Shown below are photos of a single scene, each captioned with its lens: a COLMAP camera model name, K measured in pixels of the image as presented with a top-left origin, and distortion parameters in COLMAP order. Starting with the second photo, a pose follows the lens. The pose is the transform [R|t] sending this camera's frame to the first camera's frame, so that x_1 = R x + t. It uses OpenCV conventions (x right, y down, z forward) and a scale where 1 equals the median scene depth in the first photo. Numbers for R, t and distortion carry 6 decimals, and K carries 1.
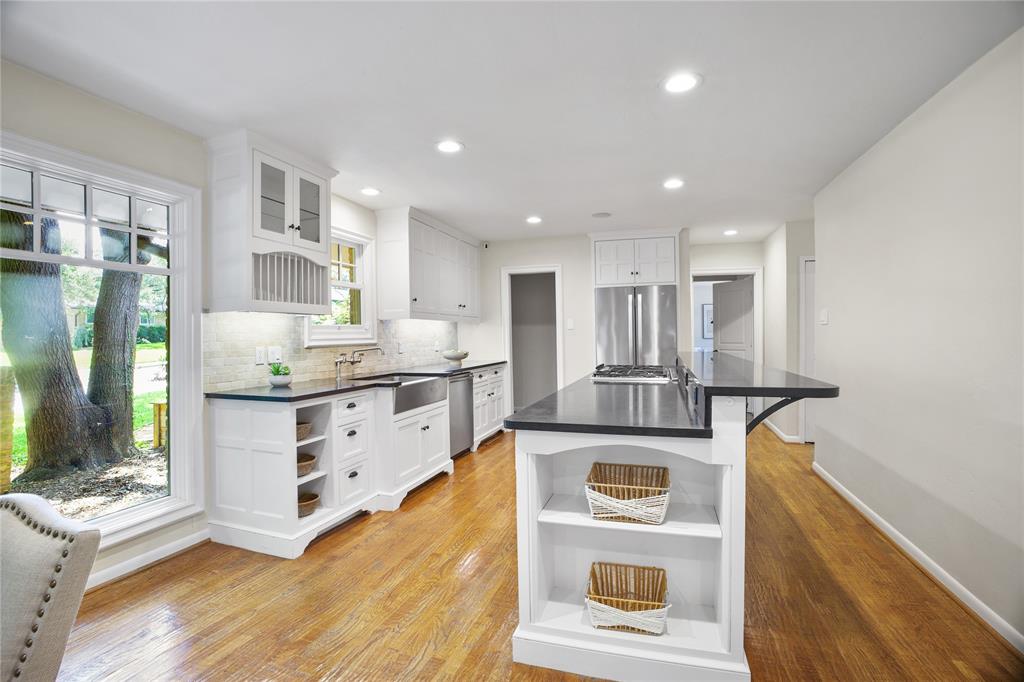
lens RADIAL K [[484.0, 0, 508.8], [0, 484.0, 329.3], [0, 0, 1]] dist [-0.069617, 0.000969]
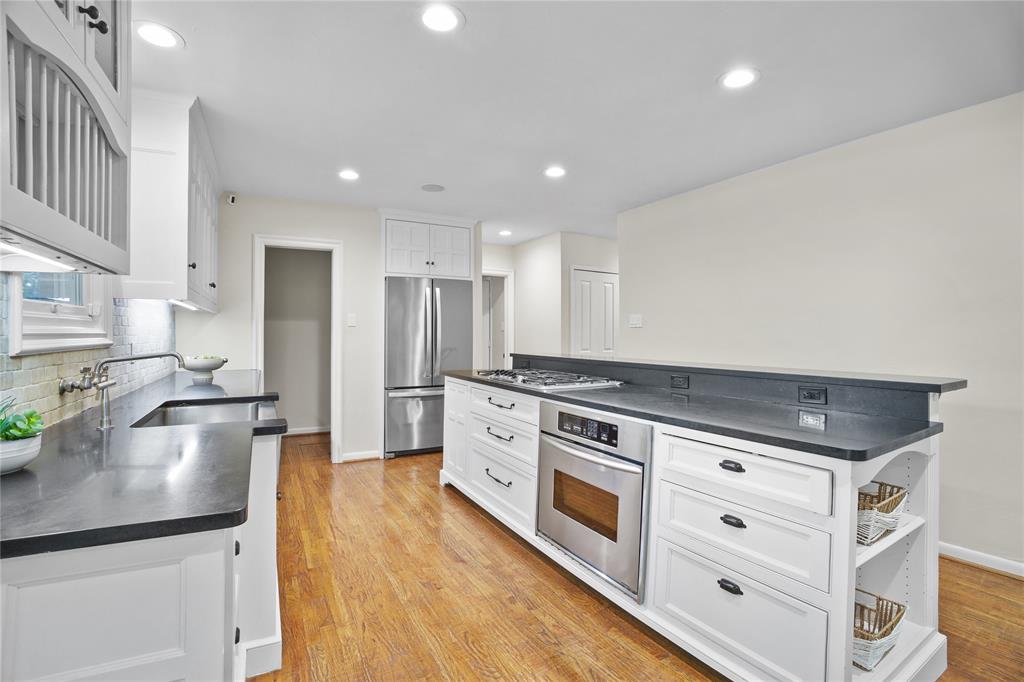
lens RADIAL K [[484.0, 0, 508.8], [0, 484.0, 329.3], [0, 0, 1]] dist [-0.069617, 0.000969]
pose [[0.696327, 0.018983, 0.717474, -0.256536], [-0.020346, 0.999771, -0.006707, 0.006058], [-0.717437, -0.009927, 0.696553, 0.281282]]
